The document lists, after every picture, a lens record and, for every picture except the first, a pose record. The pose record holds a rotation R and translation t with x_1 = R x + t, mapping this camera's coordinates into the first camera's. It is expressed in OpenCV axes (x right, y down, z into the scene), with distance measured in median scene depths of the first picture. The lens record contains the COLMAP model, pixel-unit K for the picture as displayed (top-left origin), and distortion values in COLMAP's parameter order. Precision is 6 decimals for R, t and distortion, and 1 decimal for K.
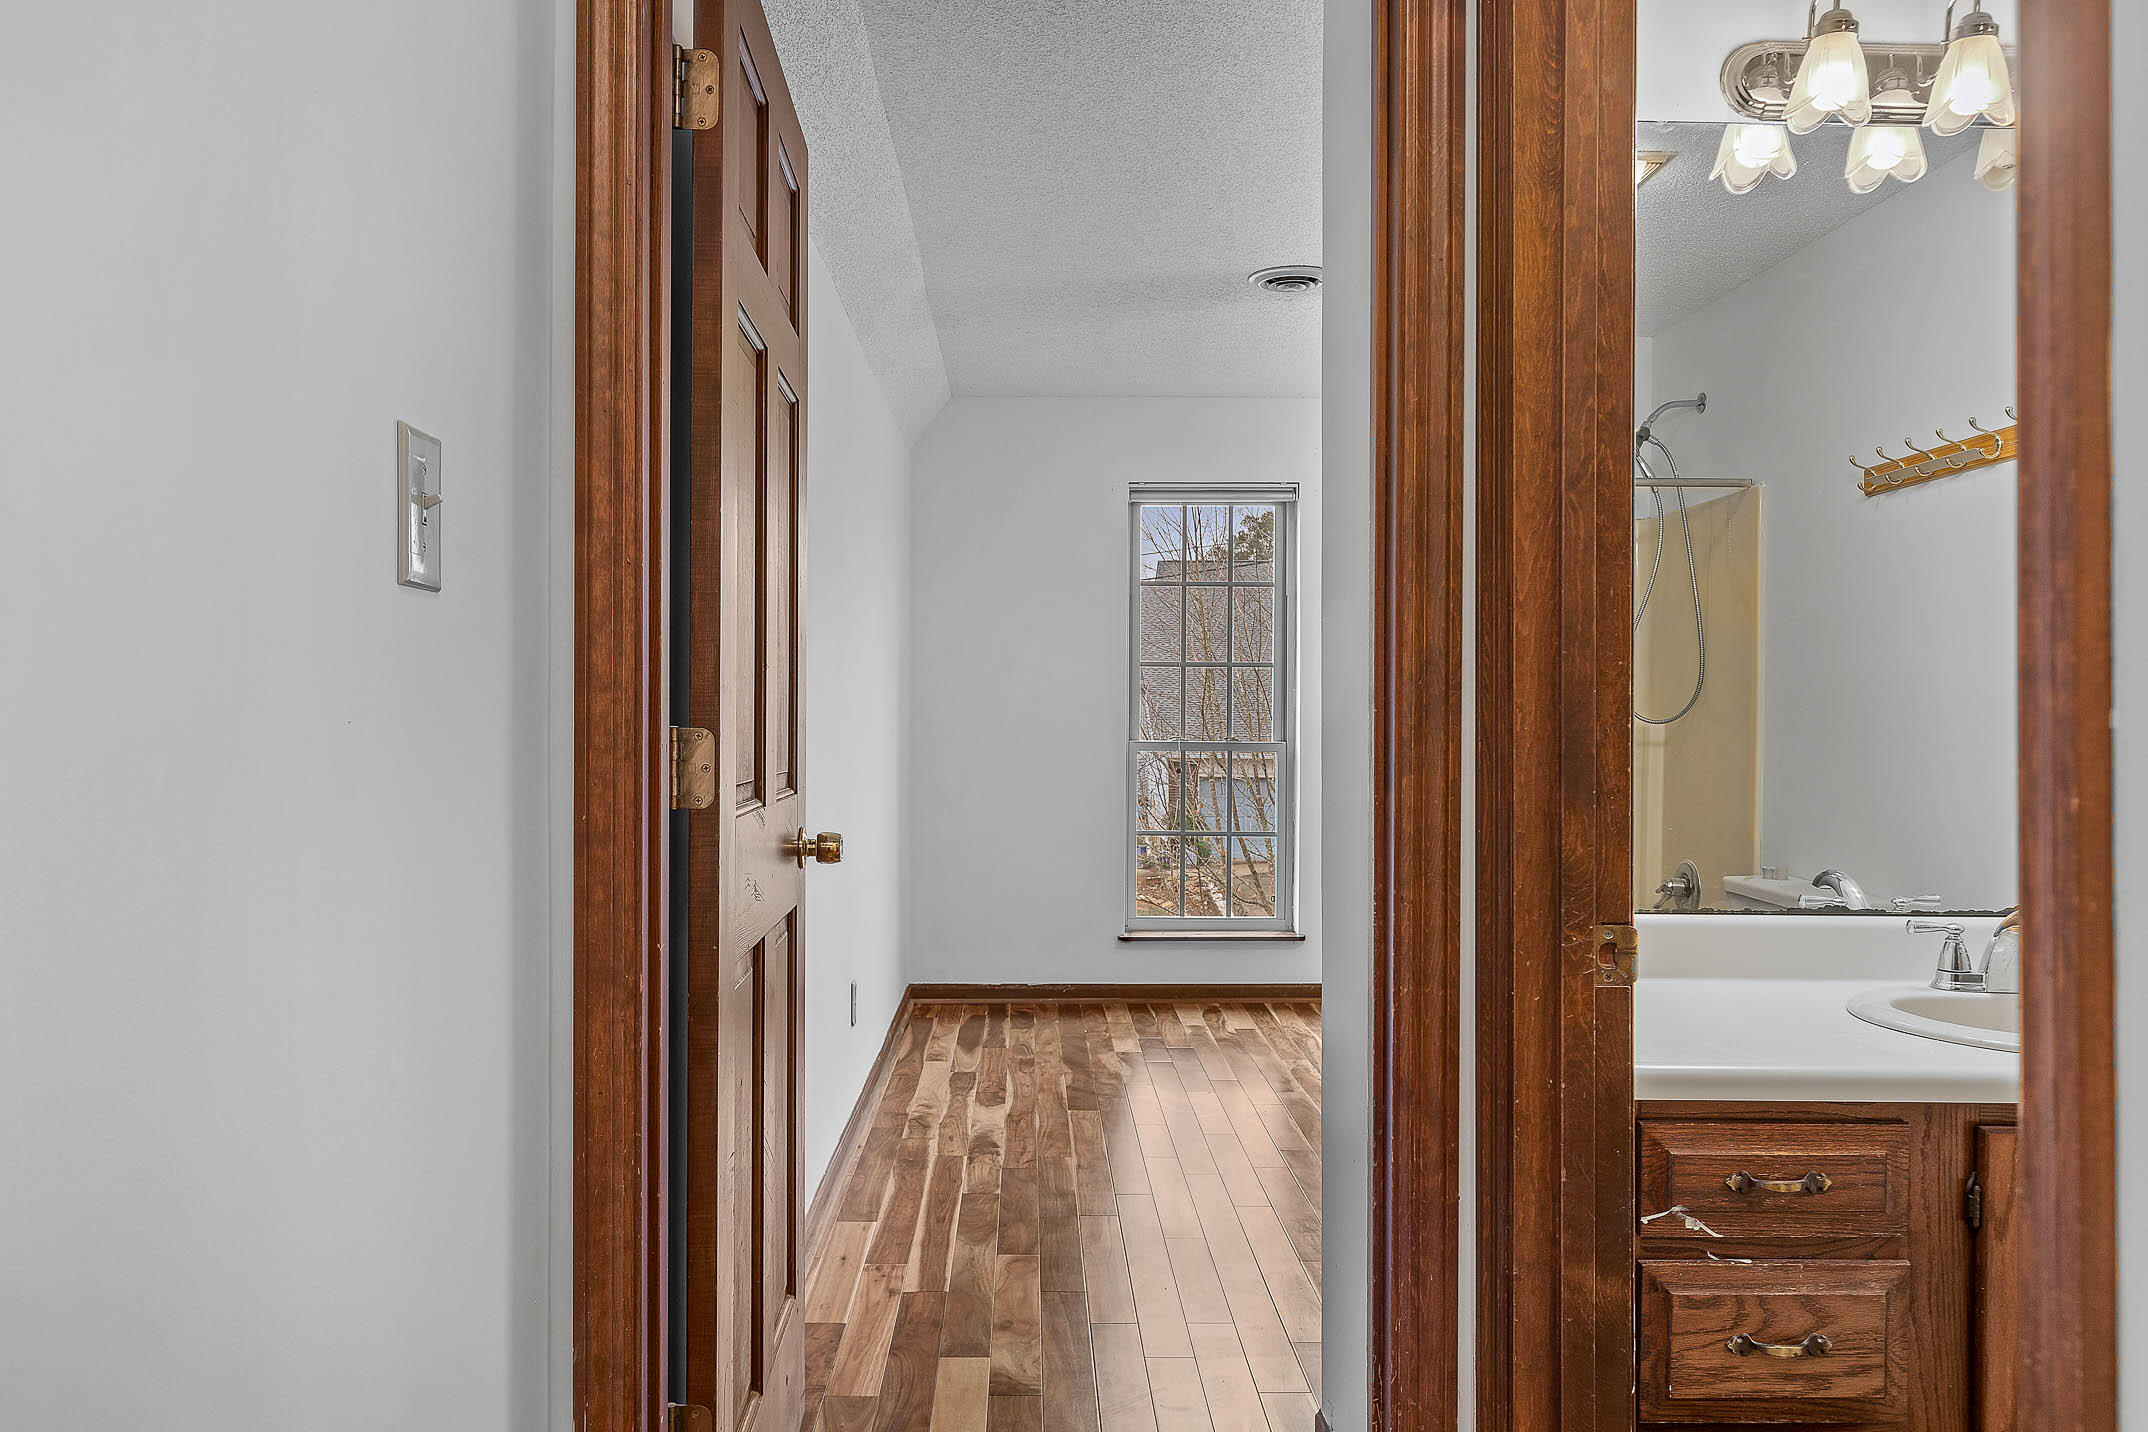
lens RADIAL K [[1496.0, 0, 1068.5], [0, 1496.0, 729.7], [0, 0, 1]] dist [0.003991, 0.001305]
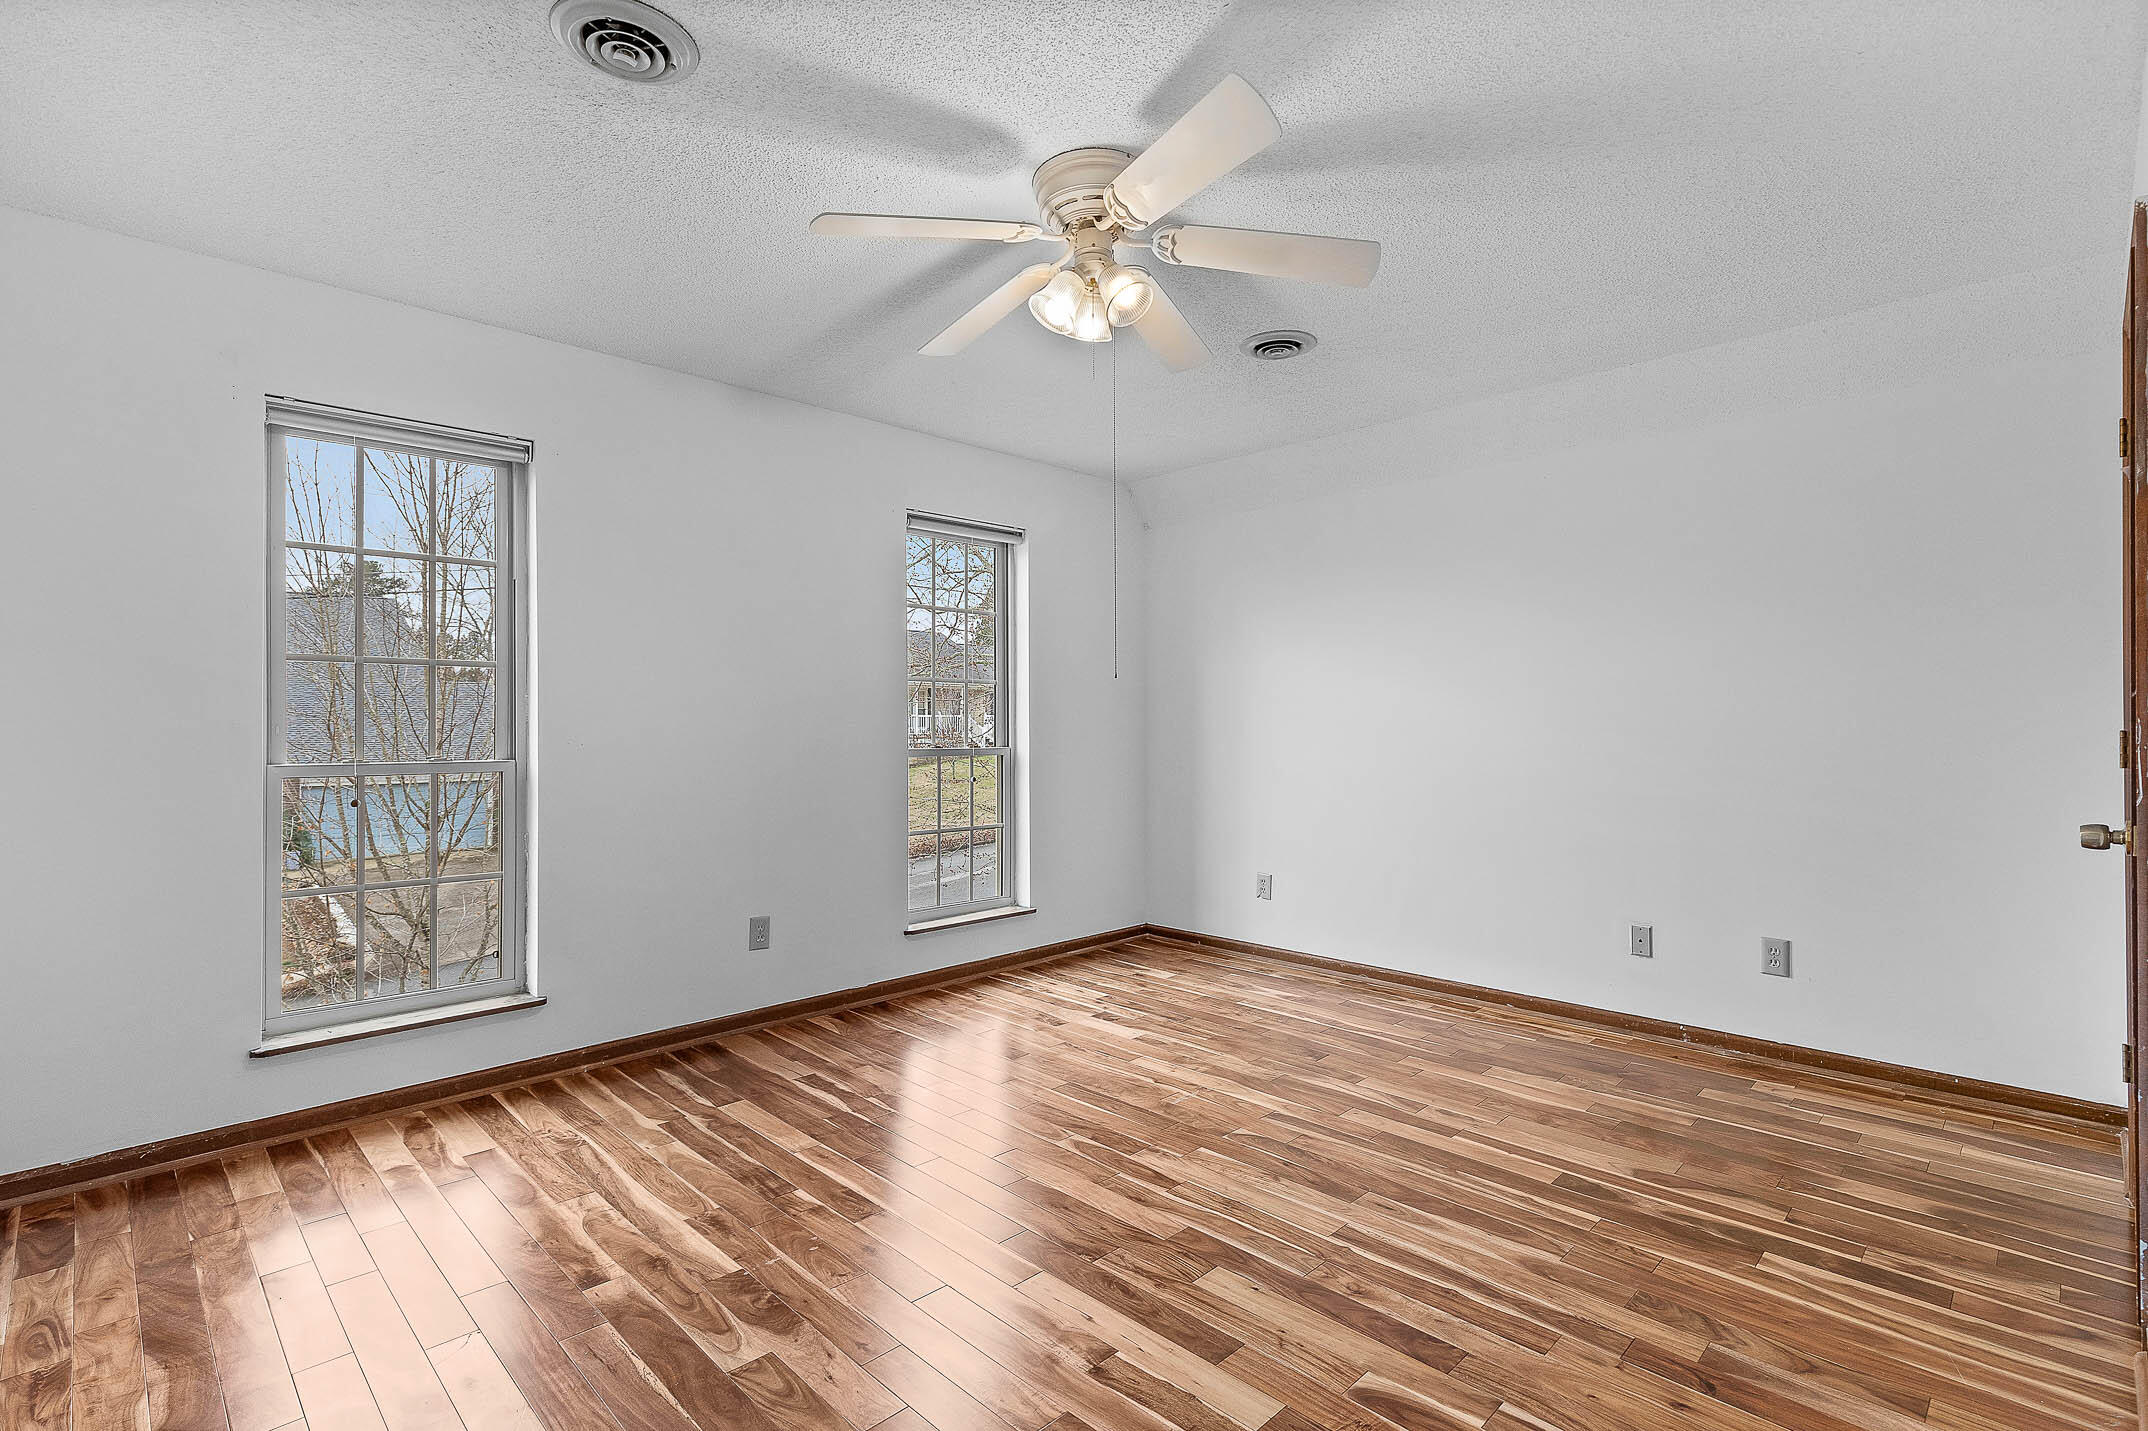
lens RADIAL K [[985.0, 0, 1053.3], [0, 985.0, 715.1], [0, 0, 1]] dist [0.010357, -0.000284]
pose [[0.735431, -0.007522, 0.677557, -0.003918], [0.020358, 0.999732, -0.010999, -0.005940], [-0.677293, 0.021883, 0.735388, 0.483260]]
